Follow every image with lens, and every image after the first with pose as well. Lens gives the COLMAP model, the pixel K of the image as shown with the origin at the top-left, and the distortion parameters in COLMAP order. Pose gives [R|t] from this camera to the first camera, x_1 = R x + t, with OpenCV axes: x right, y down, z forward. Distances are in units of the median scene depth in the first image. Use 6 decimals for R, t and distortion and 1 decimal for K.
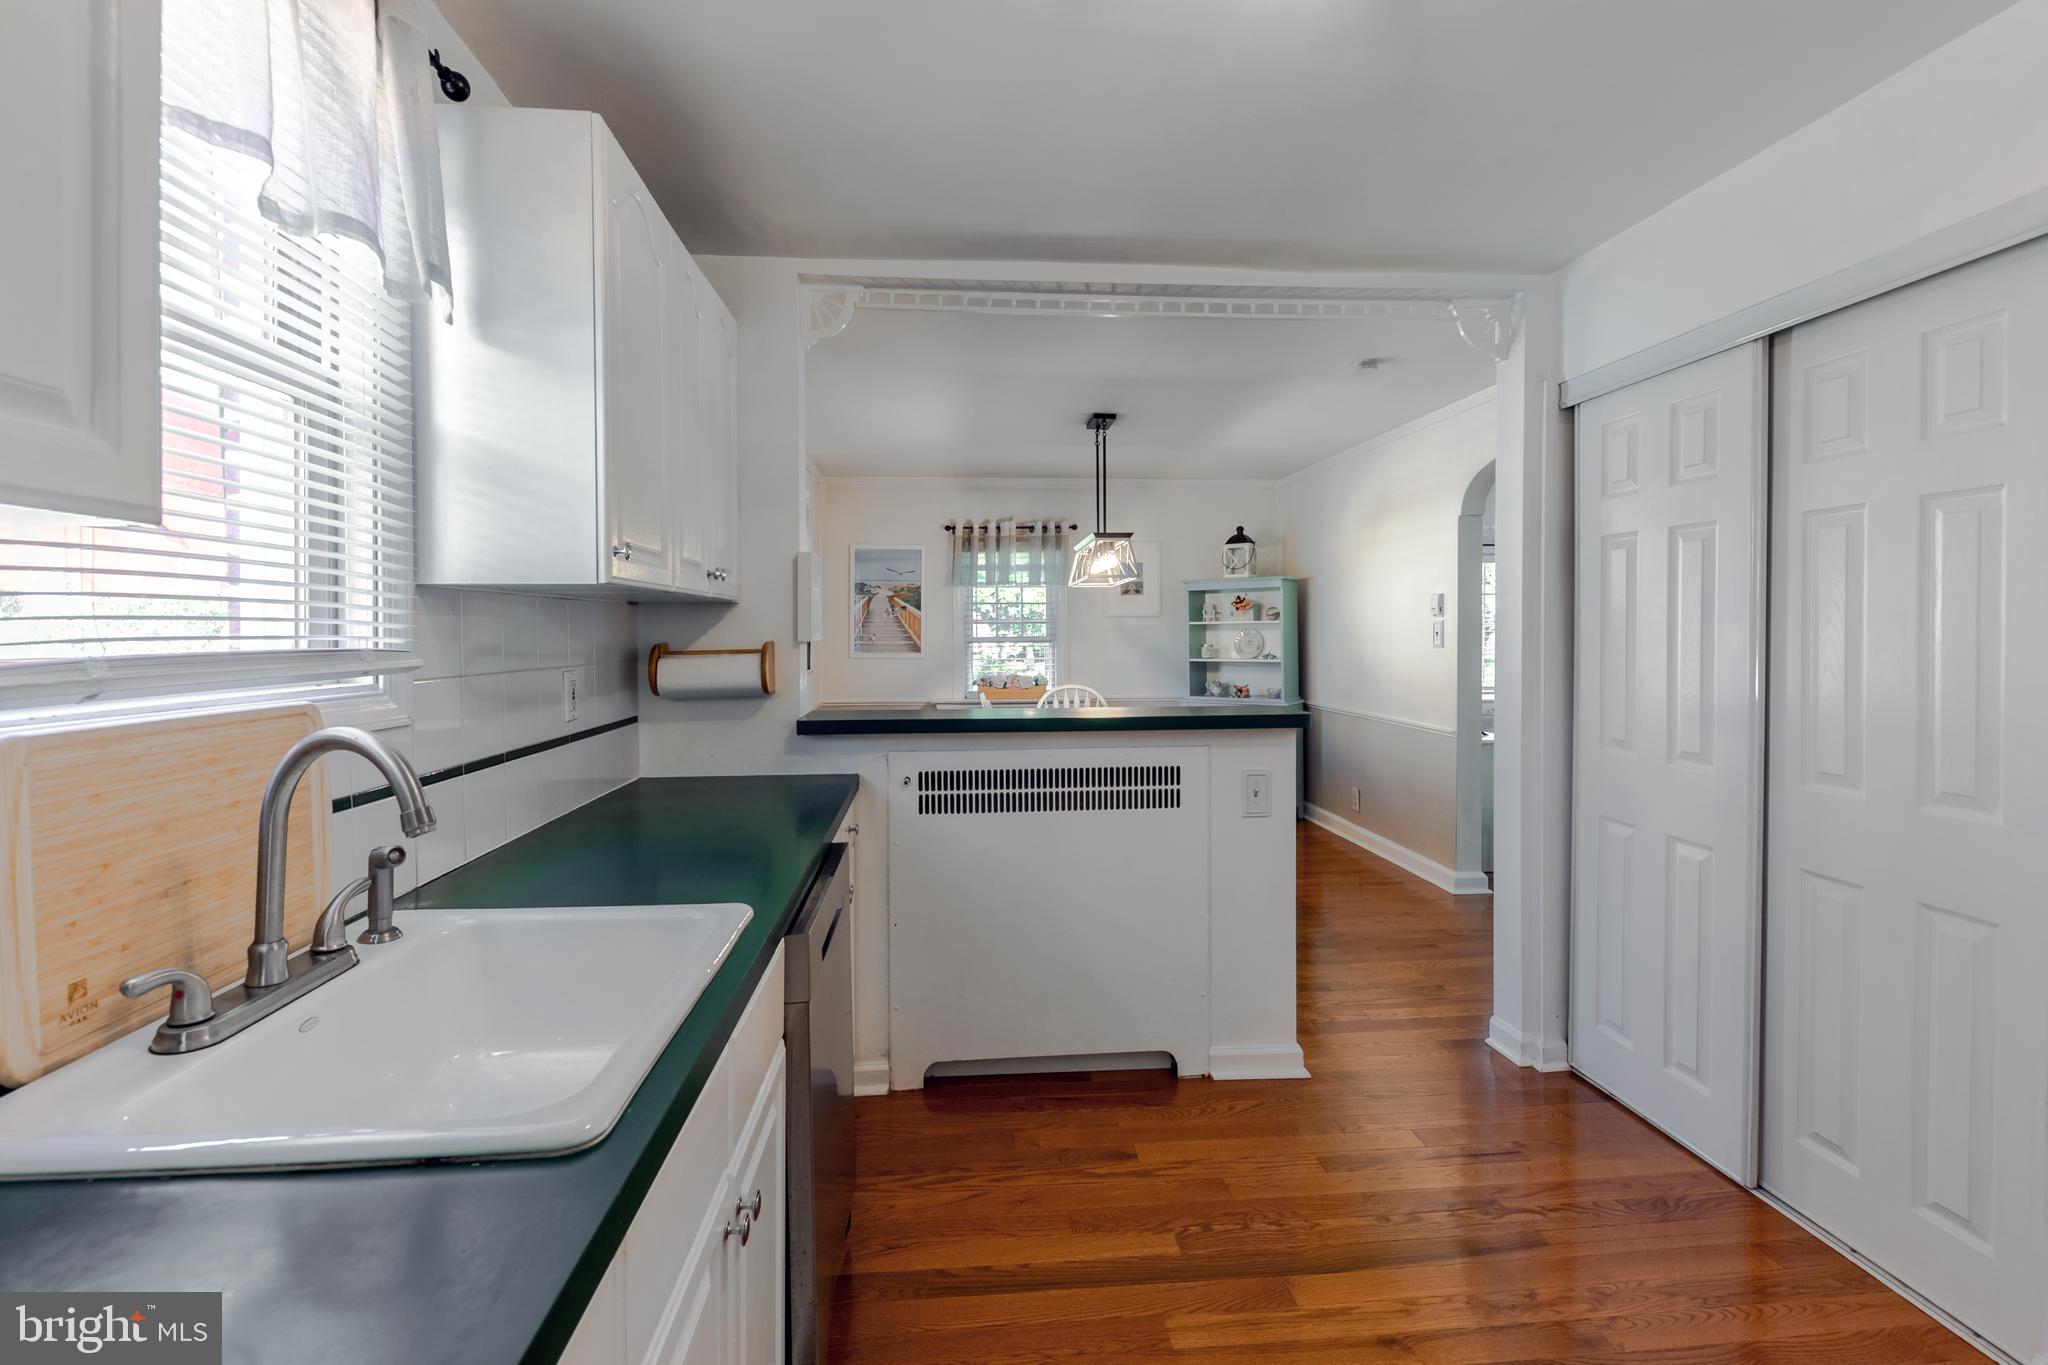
lens RADIAL K [[908.4, 0, 1013.8], [0, 908.4, 638.4], [0, 0, 1]] dist [0.019928, -0.006131]
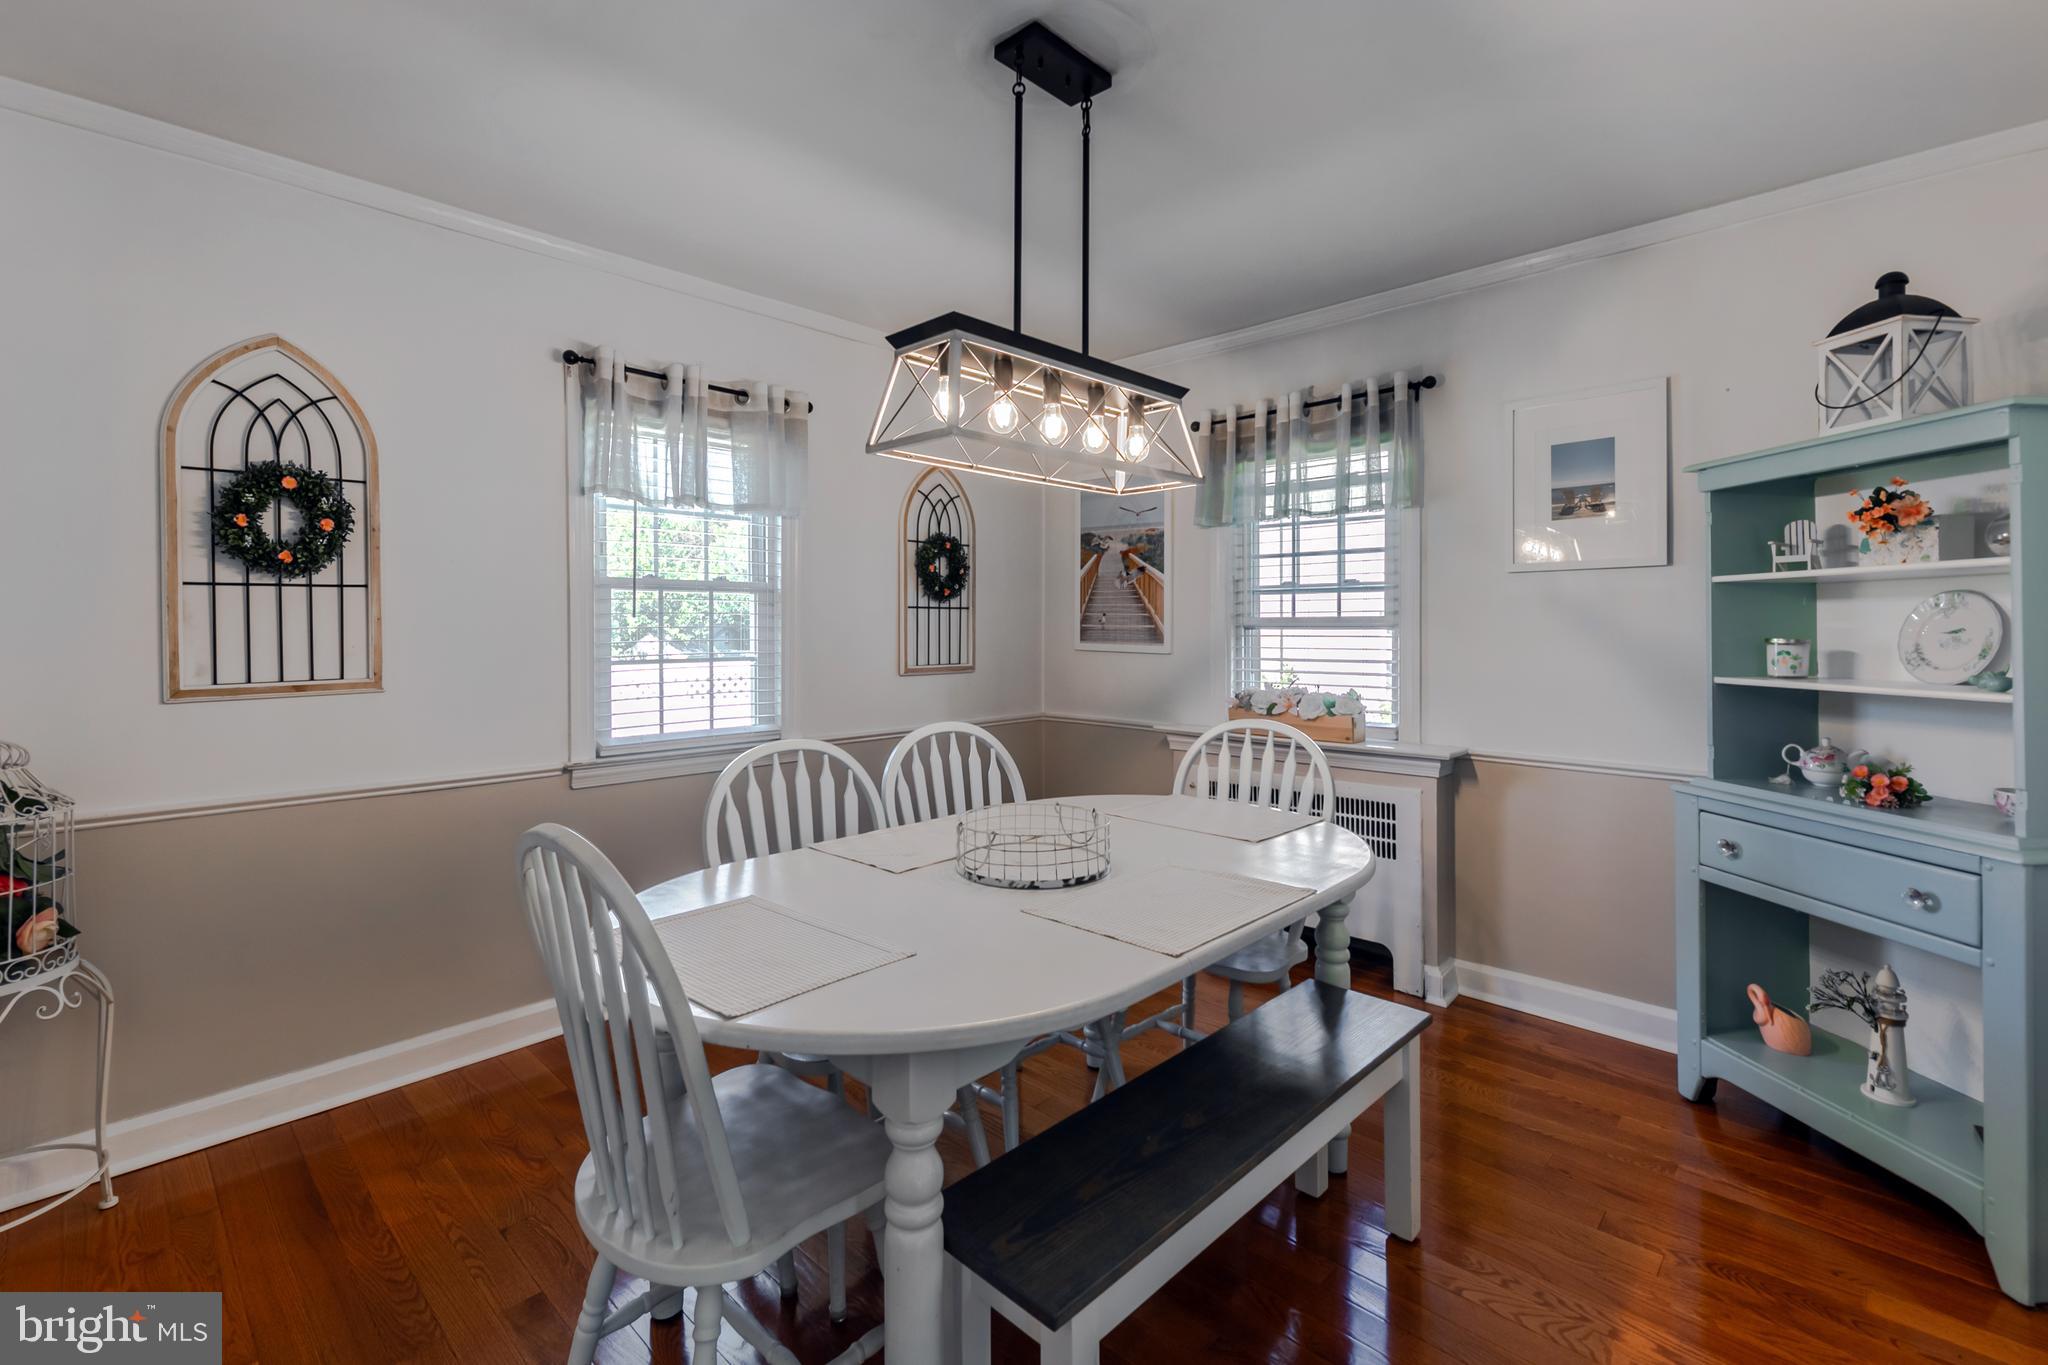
lens RADIAL K [[908.4, 0, 987.9], [0, 908.4, 623.0], [0, 0, 1]] dist [0.019928, -0.006131]
pose [[0.647758, 0.005432, -0.761827, 0.377735], [-0.010718, 0.999941, -0.001984, 0.006281], [0.761771, 0.009451, 0.647777, 0.710665]]
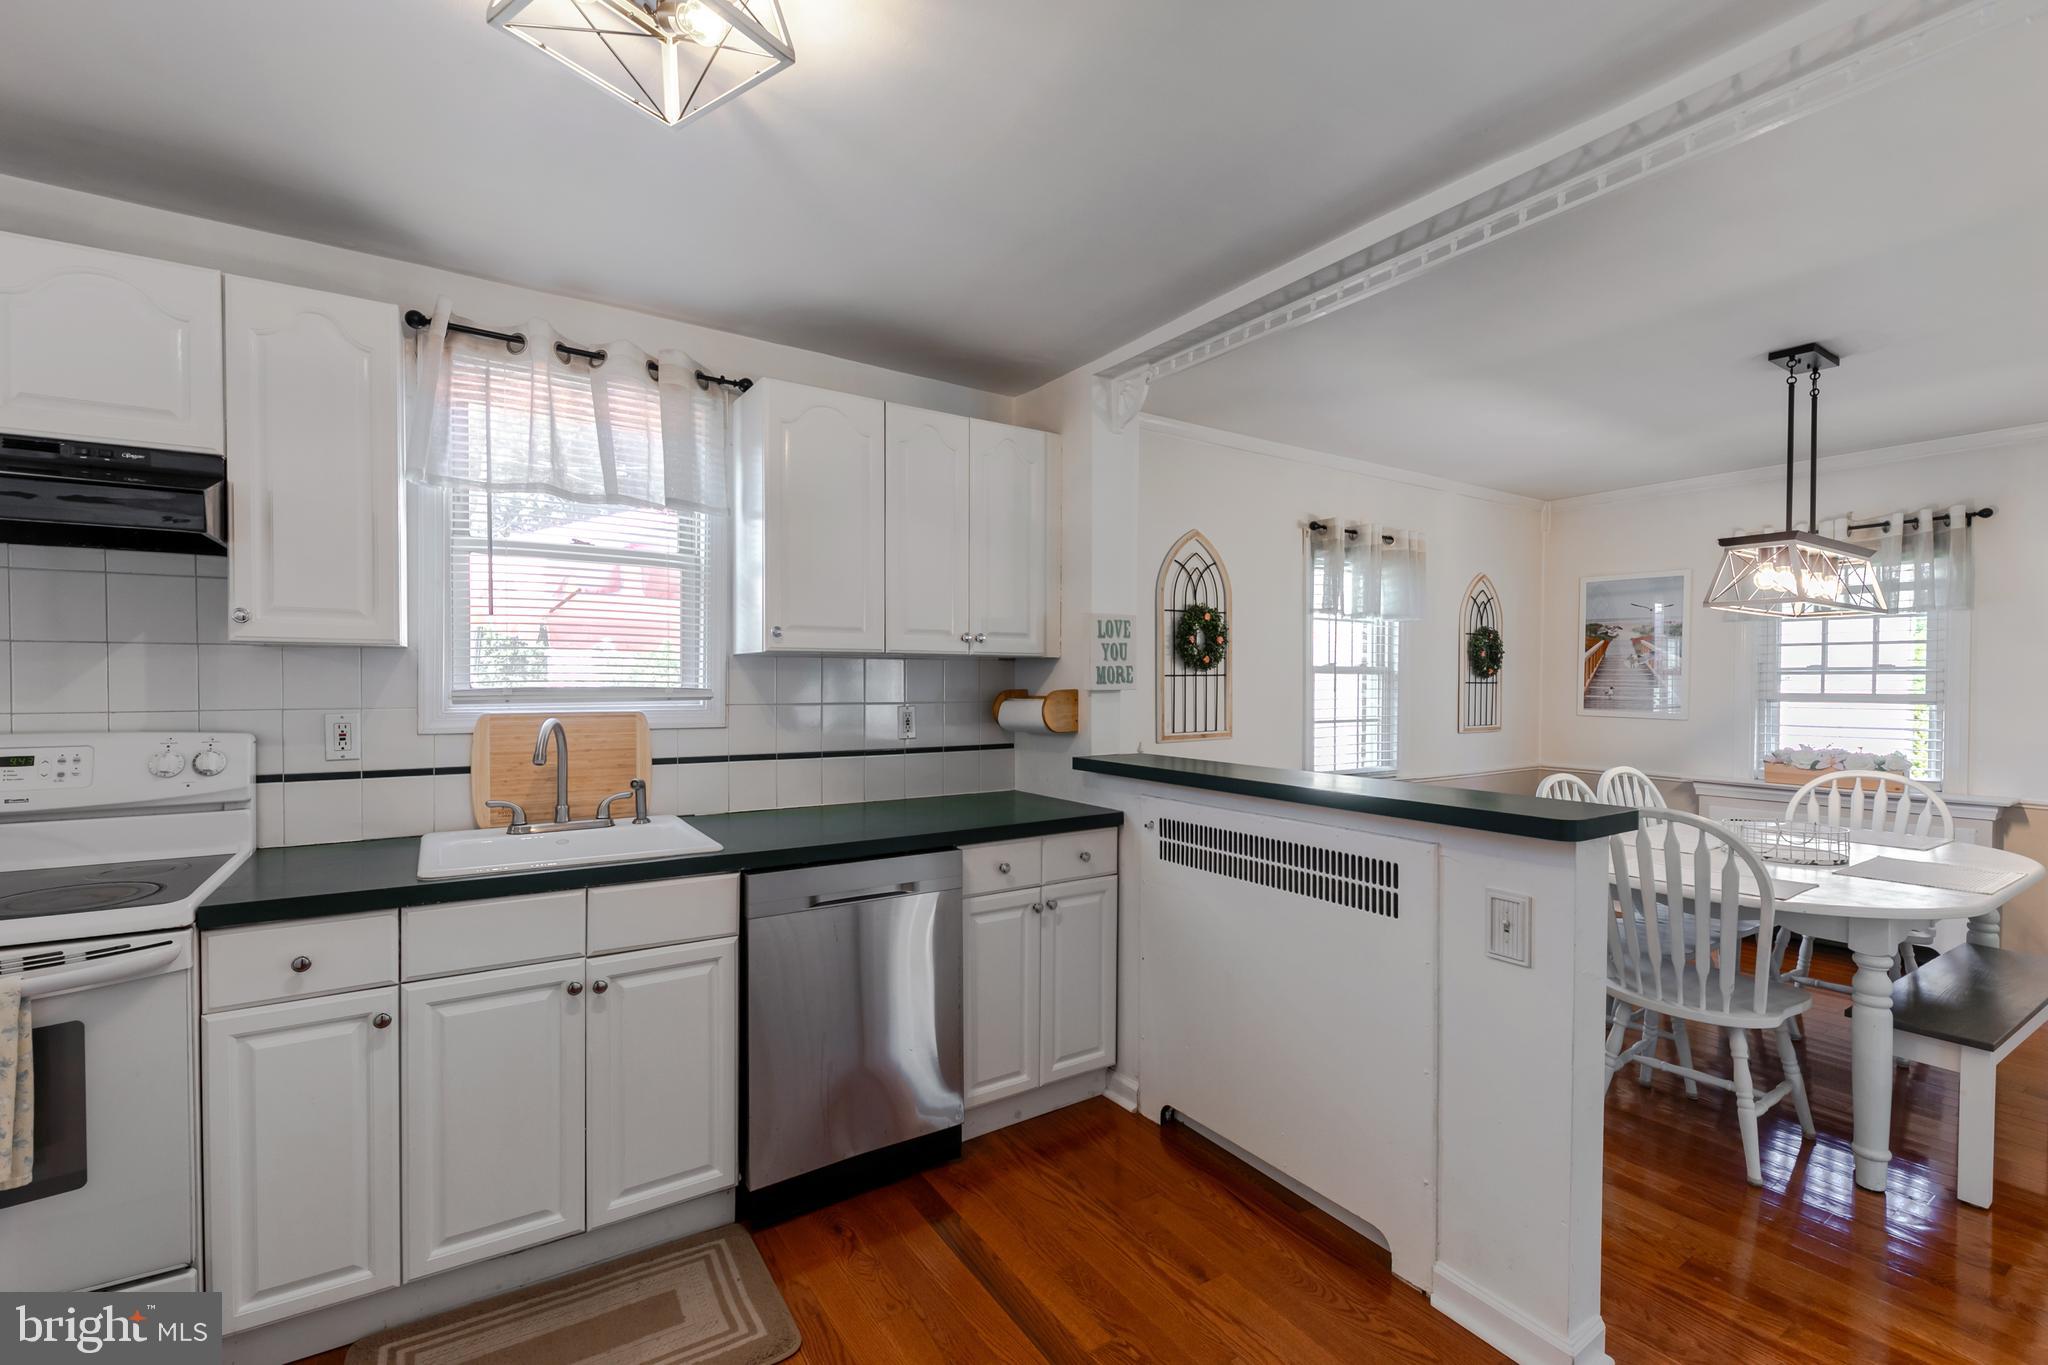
lens RADIAL K [[862.5, 0, 978.4], [0, 862.5, 682.2], [0, 0, 1]] dist [0.005196, -0.001864]
pose [[0.450646, 0.008732, -0.892660, 0.376252], [-0.013775, 0.999901, 0.002827, -0.004378], [0.892596, 0.011023, 0.450722, 0.205305]]
